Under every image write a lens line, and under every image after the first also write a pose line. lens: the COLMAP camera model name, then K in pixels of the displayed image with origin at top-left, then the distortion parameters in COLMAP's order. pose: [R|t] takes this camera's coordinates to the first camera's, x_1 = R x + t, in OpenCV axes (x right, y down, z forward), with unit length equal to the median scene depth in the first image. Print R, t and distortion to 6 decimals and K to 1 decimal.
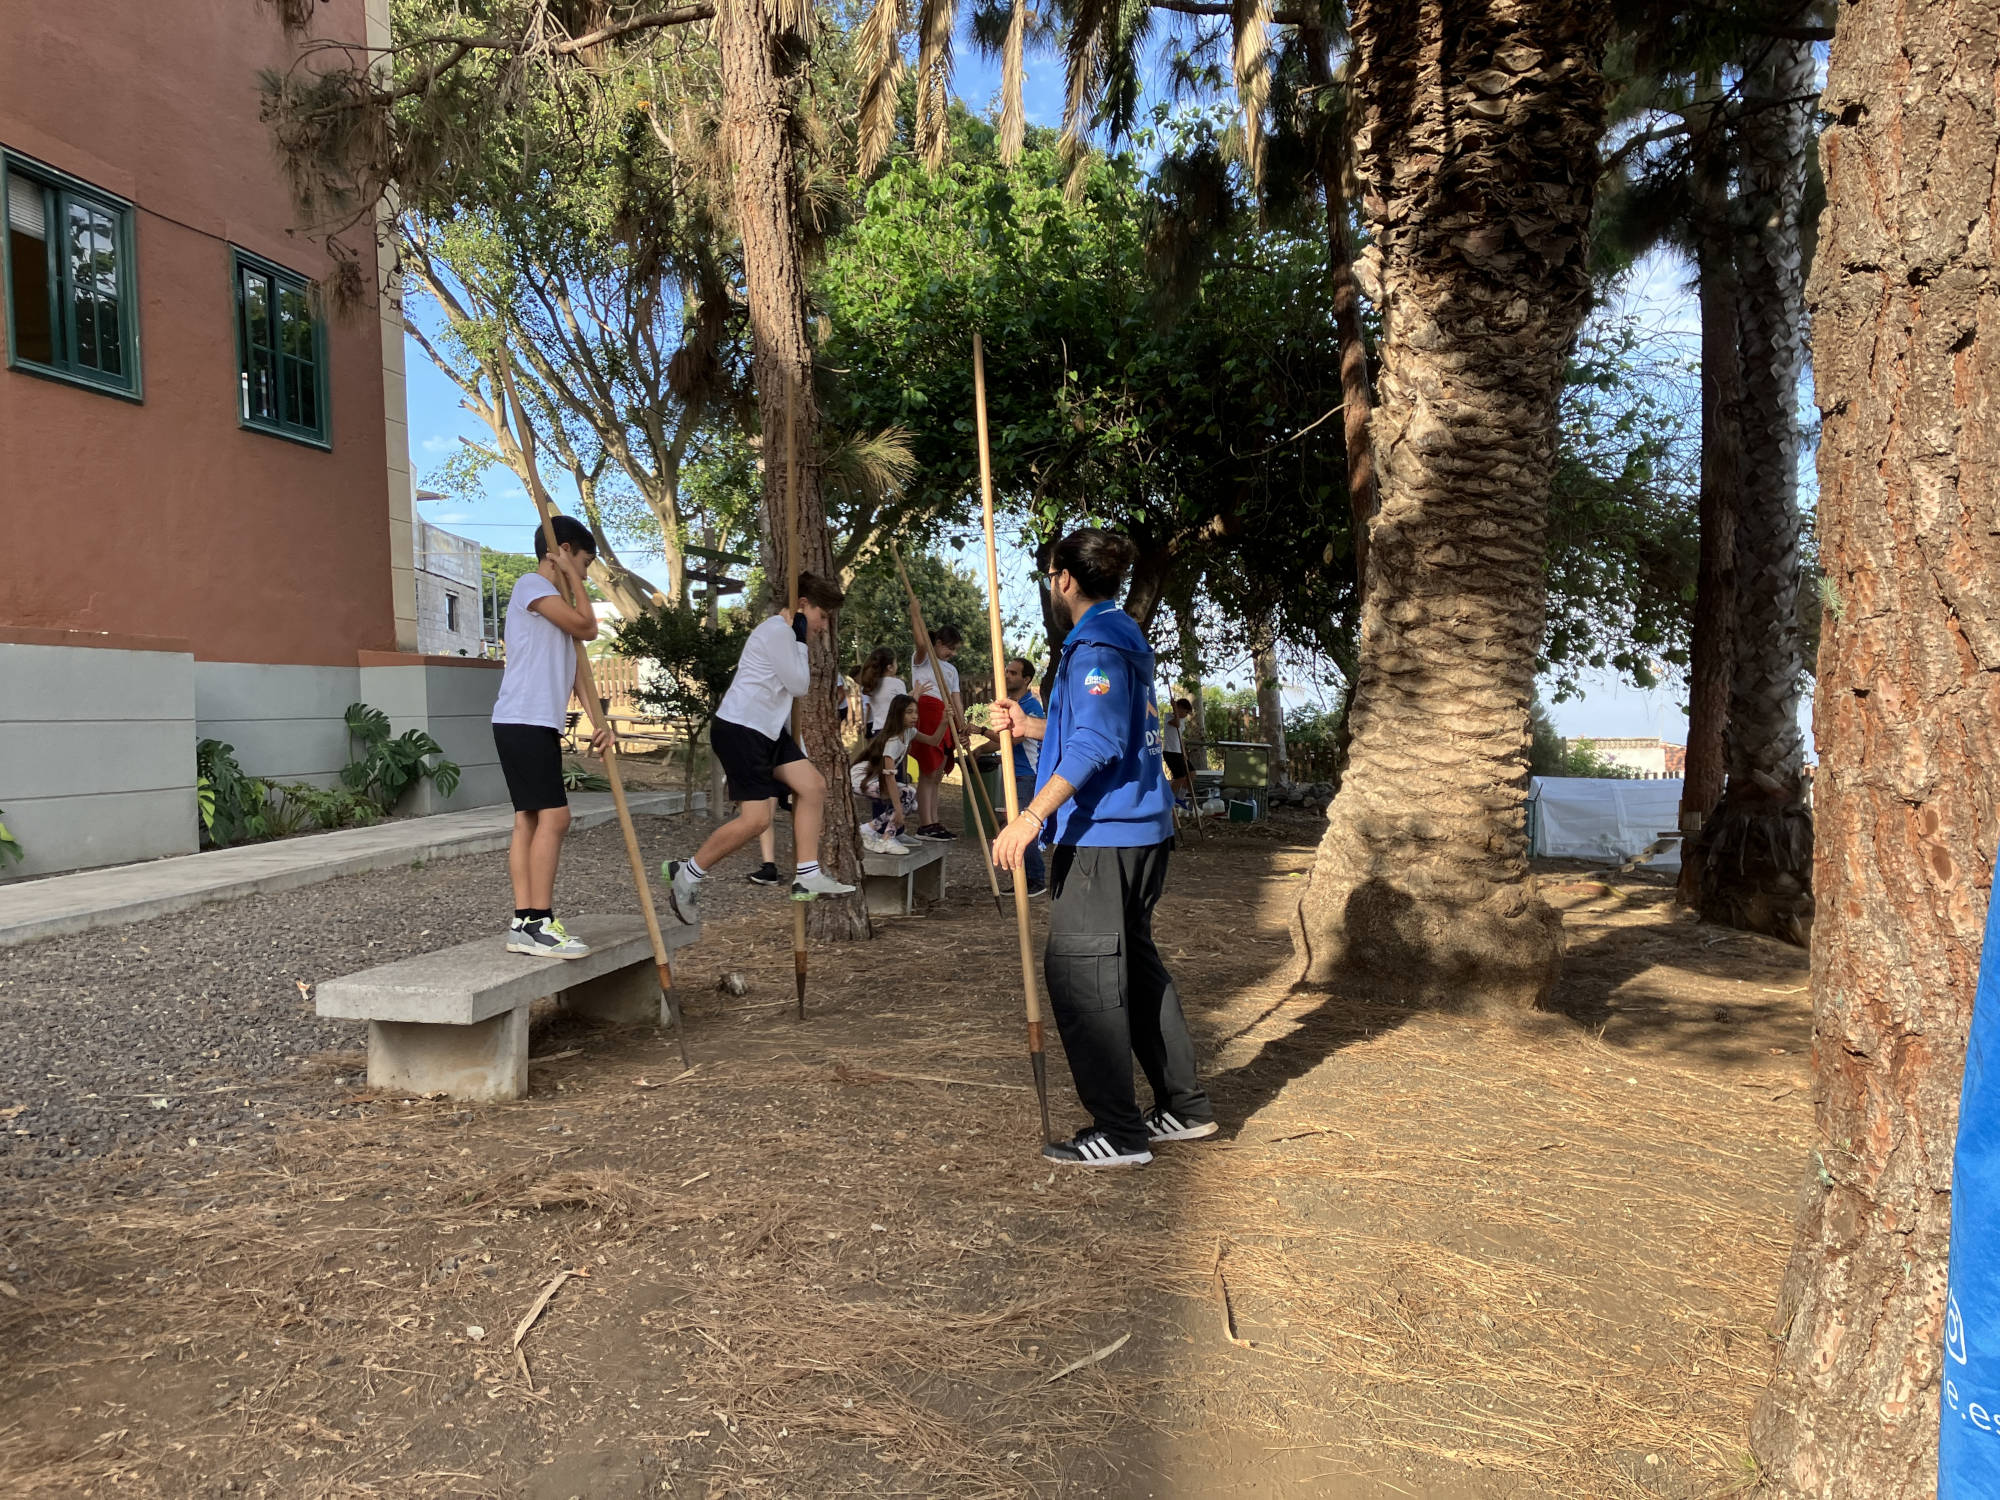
lens RADIAL K [[1642.8, 0, 971.5], [0, 1642.8, 750.8], [0, 0, 1]] dist [0.058549, -0.078728]
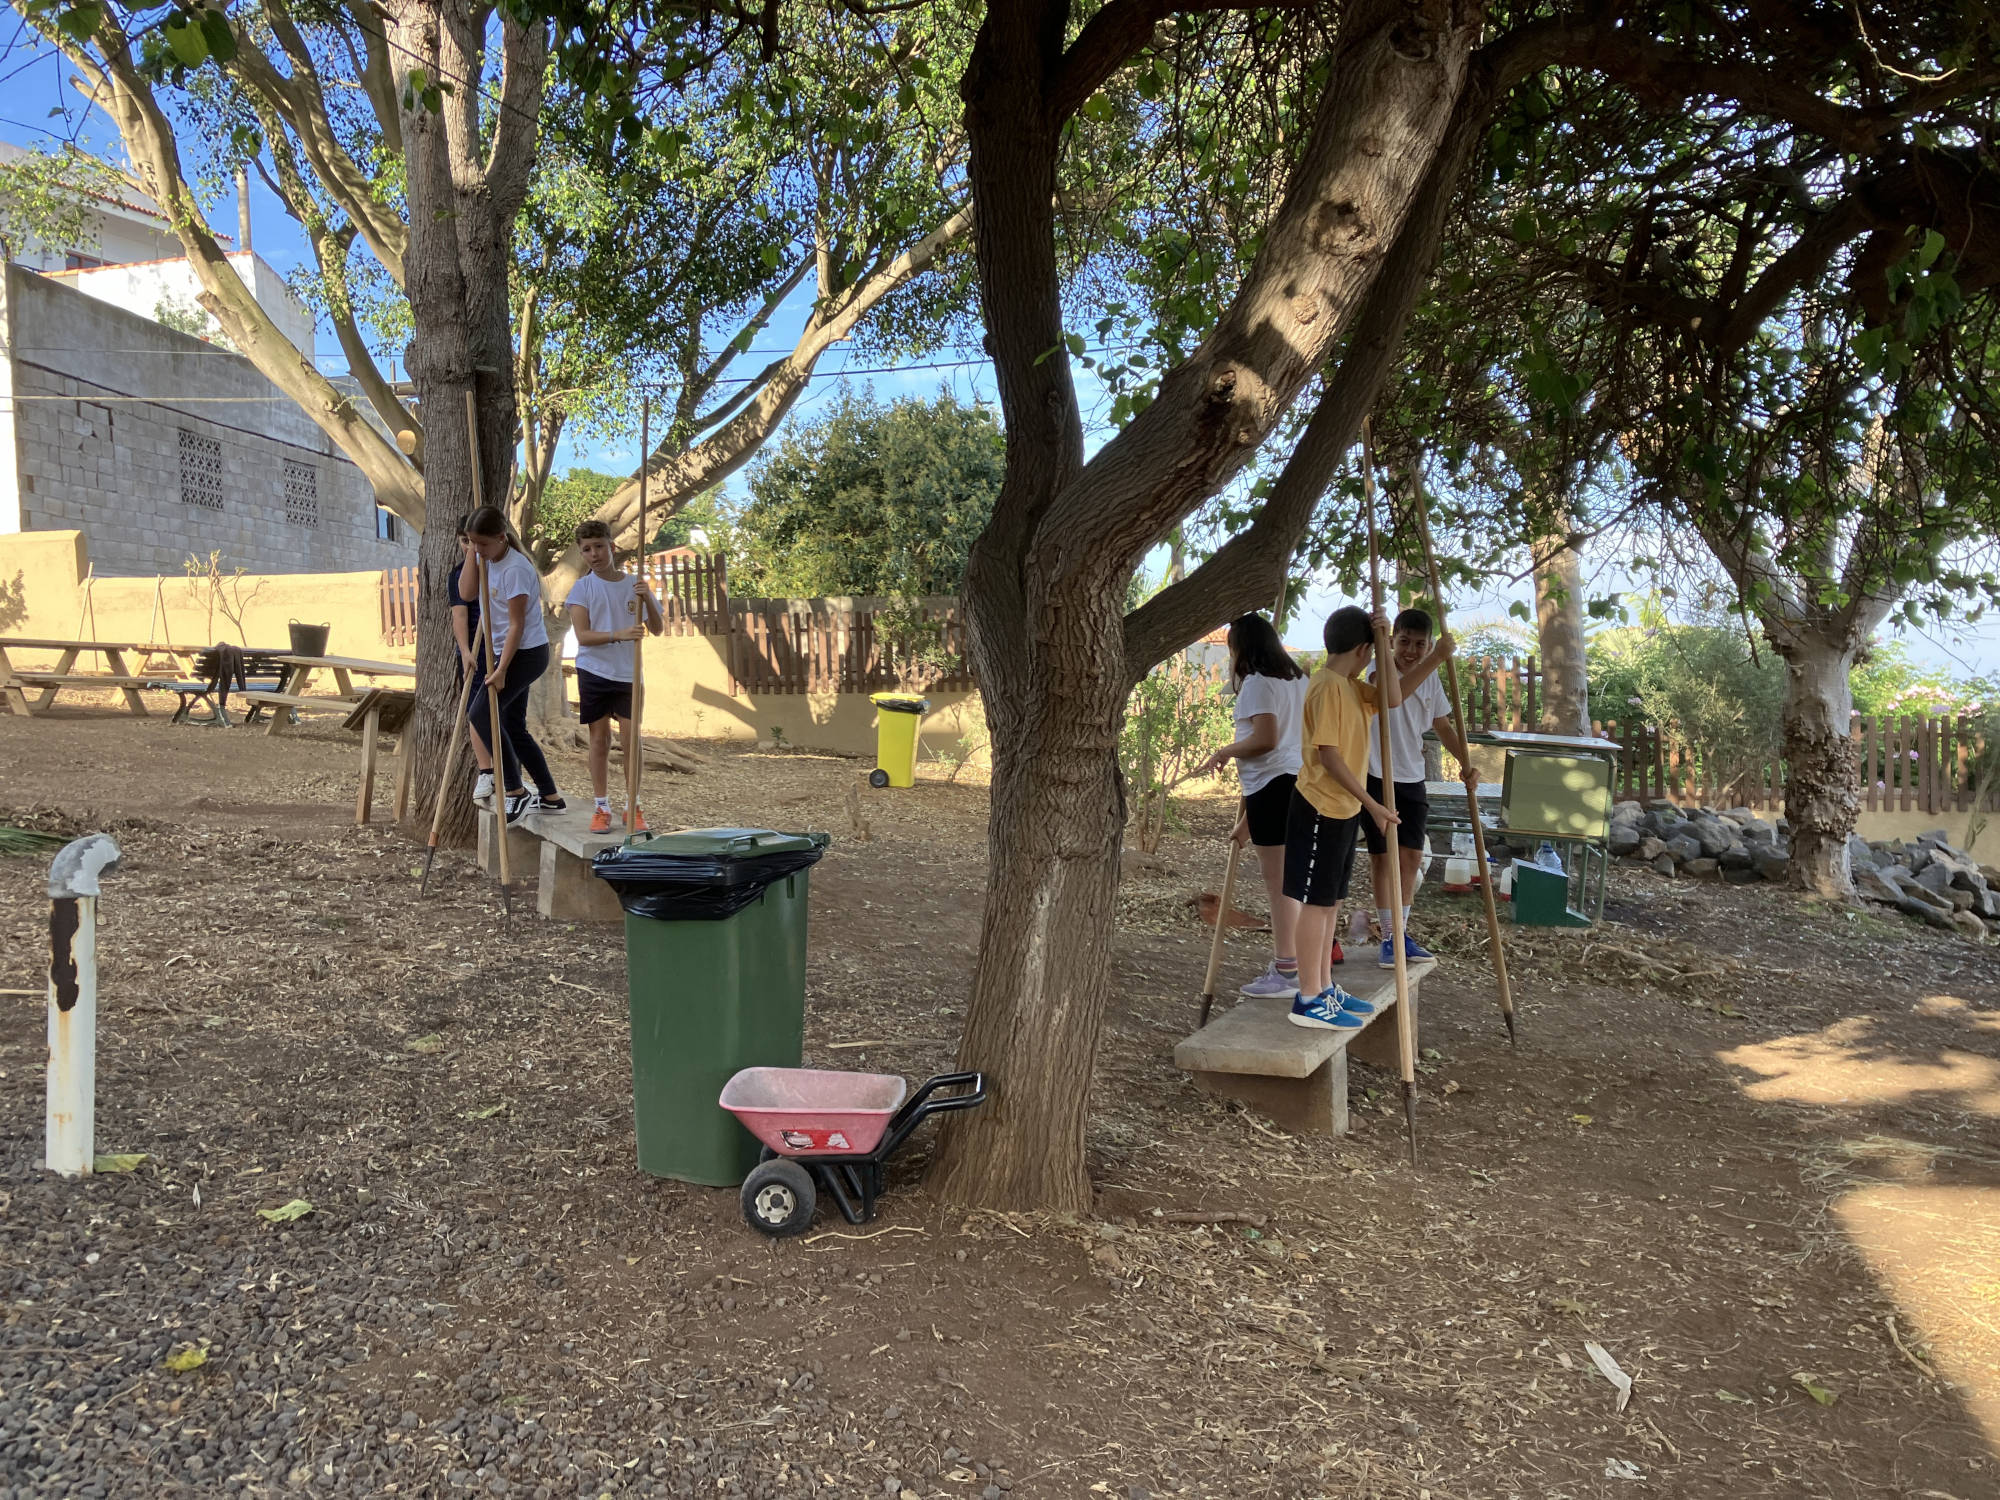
lens RADIAL K [[1635.3, 0, 998.6], [0, 1635.3, 755.7], [0, 0, 1]] dist [0.062368, -0.088616]
pose [[0.996832, 0.015577, -0.078002, 0.047365], [-0.012485, 0.999123, 0.039973, -0.014927], [0.078556, -0.038872, 0.996152, 0.504818]]
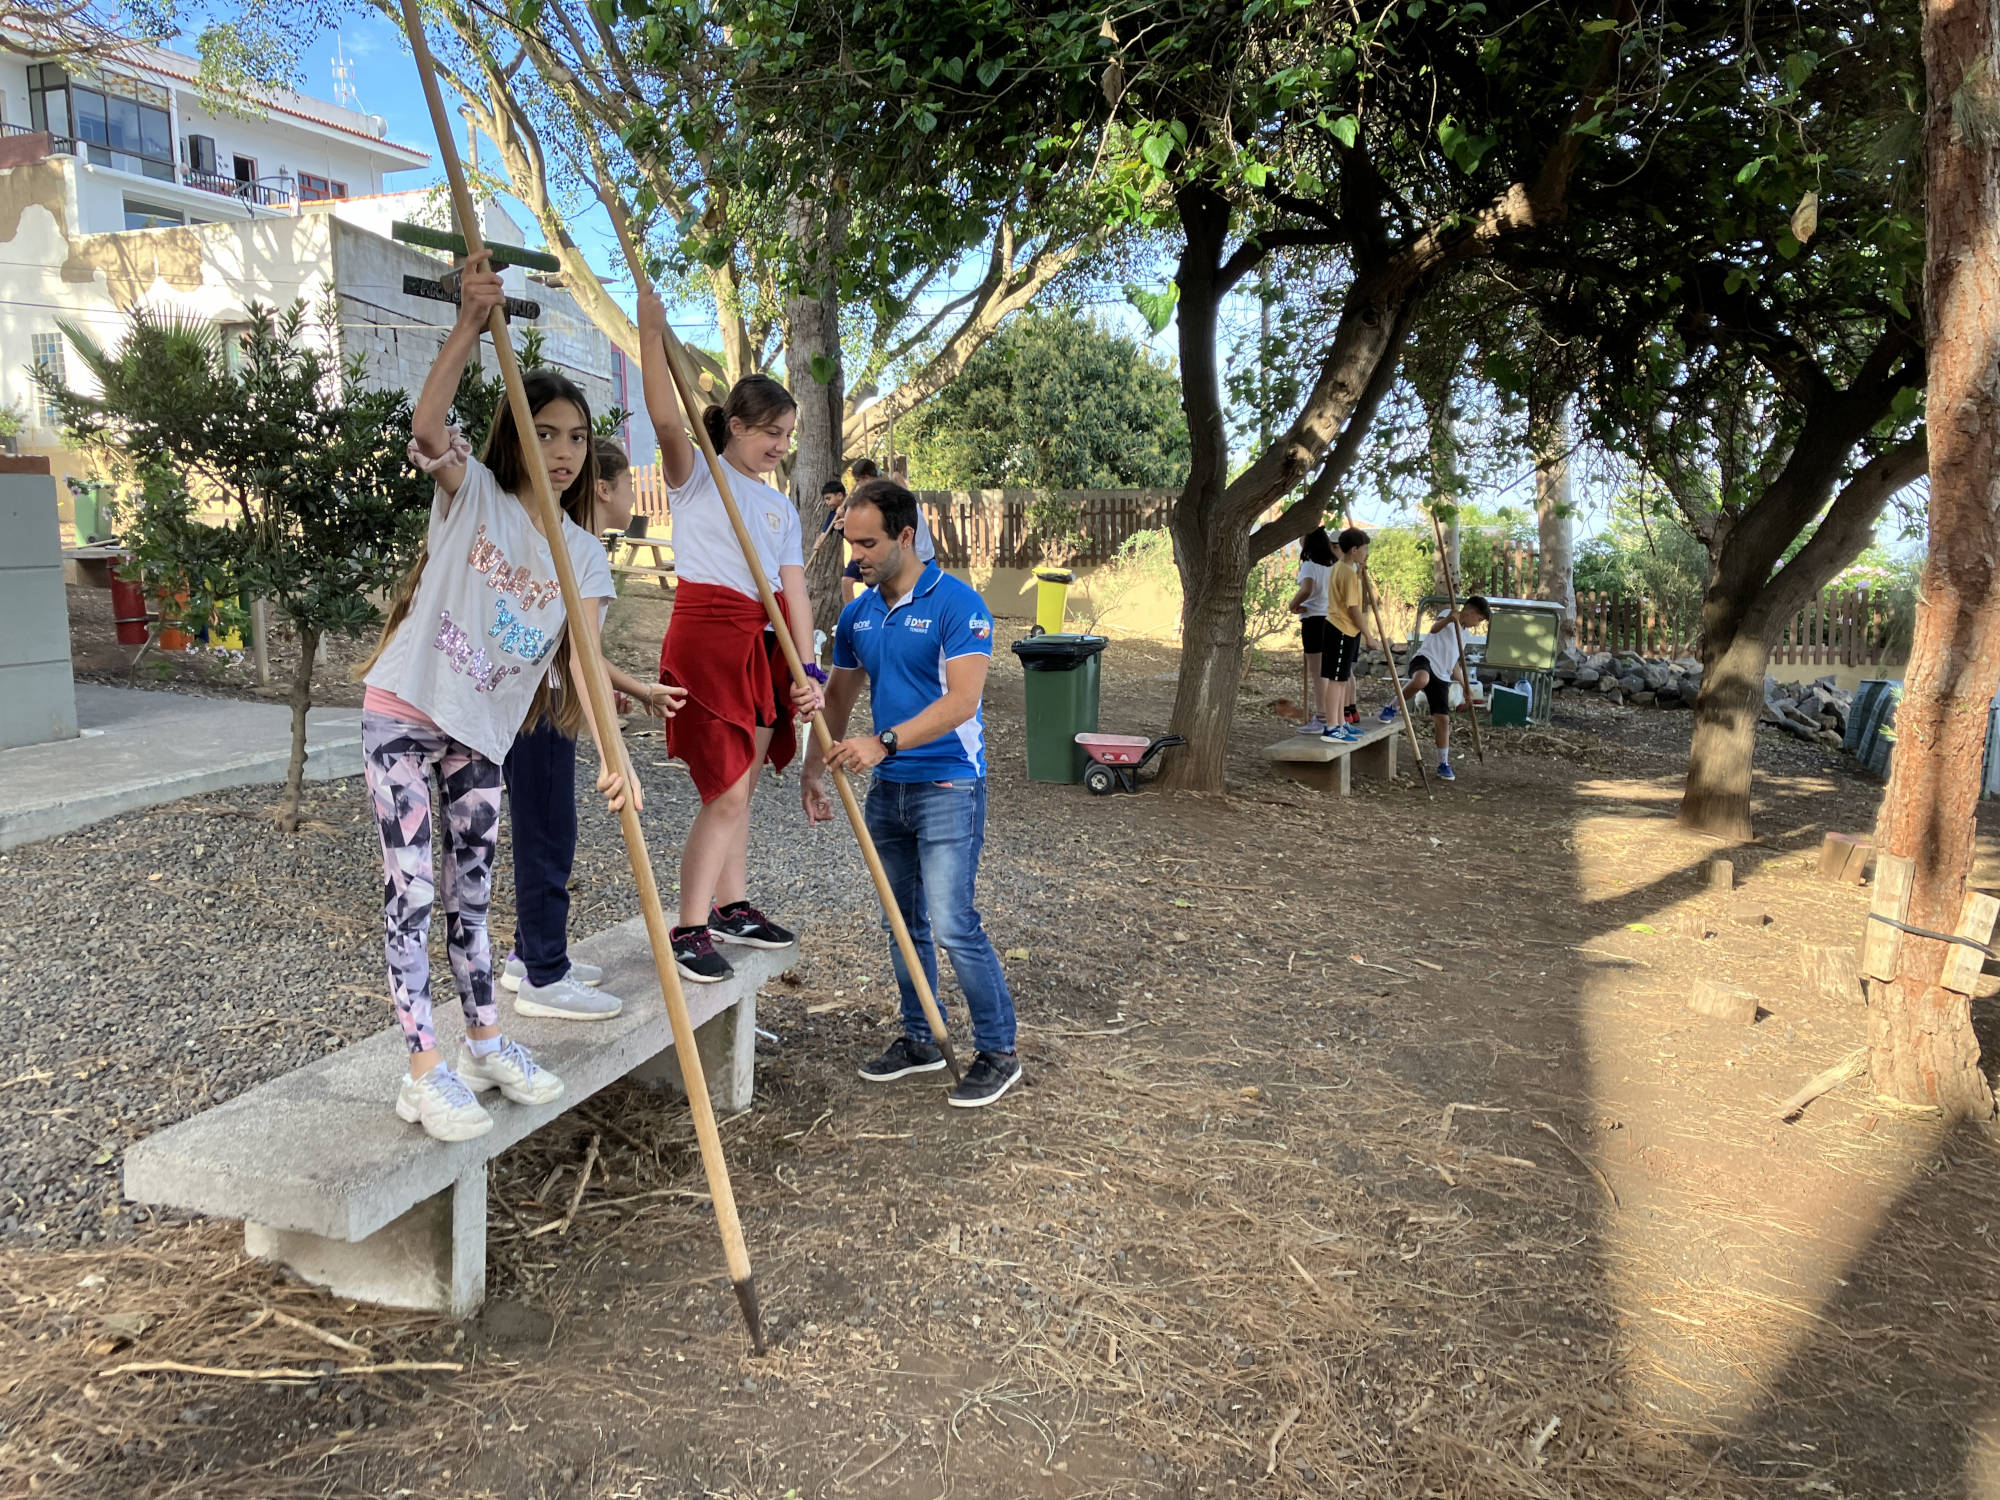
lens RADIAL K [[1630.9, 0, 960.3], [0, 1630.9, 799.8], [0, 0, 1]] dist [0.055857, -0.148420]
pose [[0.988921, 0.038857, -0.143270, 0.038037], [-0.017782, 0.989193, 0.145540, -0.016654], [0.147377, -0.141380, 0.978924, 0.290671]]
